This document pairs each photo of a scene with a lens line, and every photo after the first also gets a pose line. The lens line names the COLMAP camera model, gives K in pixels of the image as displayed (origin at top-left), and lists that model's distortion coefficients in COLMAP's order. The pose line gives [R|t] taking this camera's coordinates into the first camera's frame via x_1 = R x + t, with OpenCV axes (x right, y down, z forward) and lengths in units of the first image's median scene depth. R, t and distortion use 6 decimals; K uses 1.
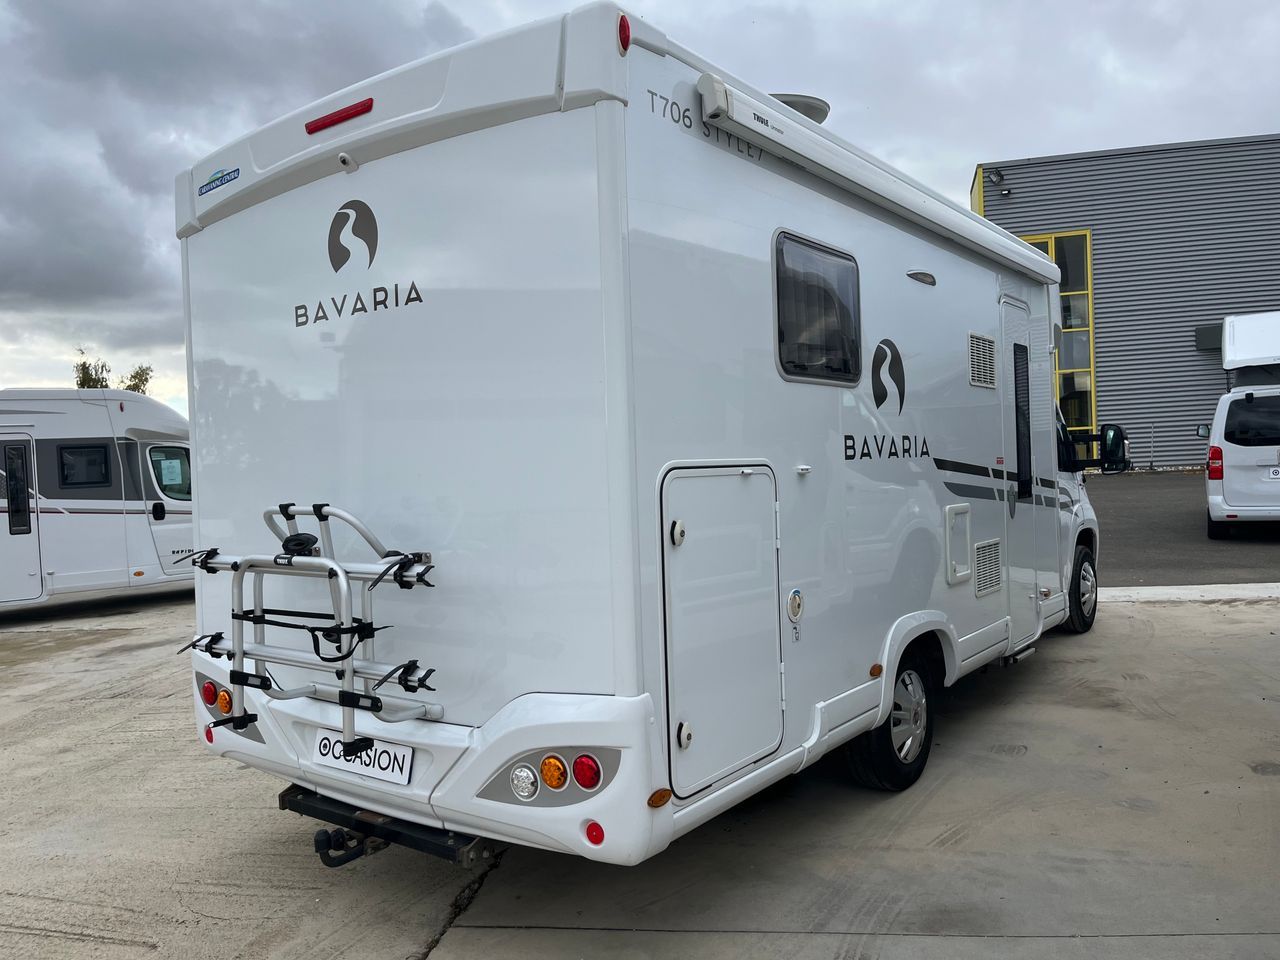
lens RADIAL K [[963.6, 0, 638.0], [0, 963.6, 475.2], [0, 0, 1]] dist [0.064713, -0.085700]
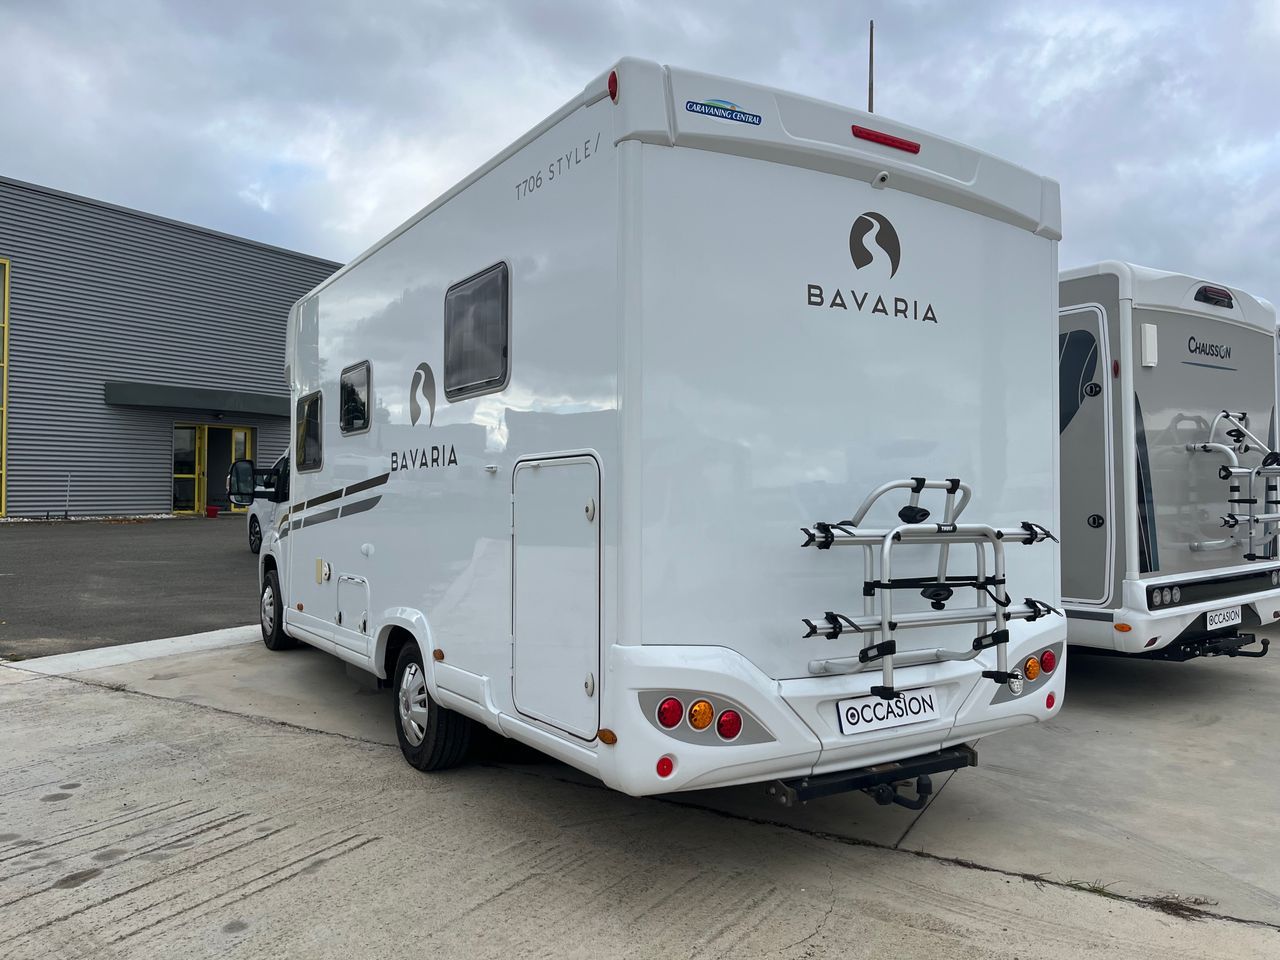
lens RADIAL K [[963.6, 0, 637.6], [0, 963.6, 477.2], [0, 0, 1]] dist [0.064713, -0.085700]
pose [[0.347758, 0.062808, 0.935478, -1.409642], [-0.005270, 0.997869, -0.065038, 0.095814], [-0.937569, 0.017687, 0.347348, 0.867416]]
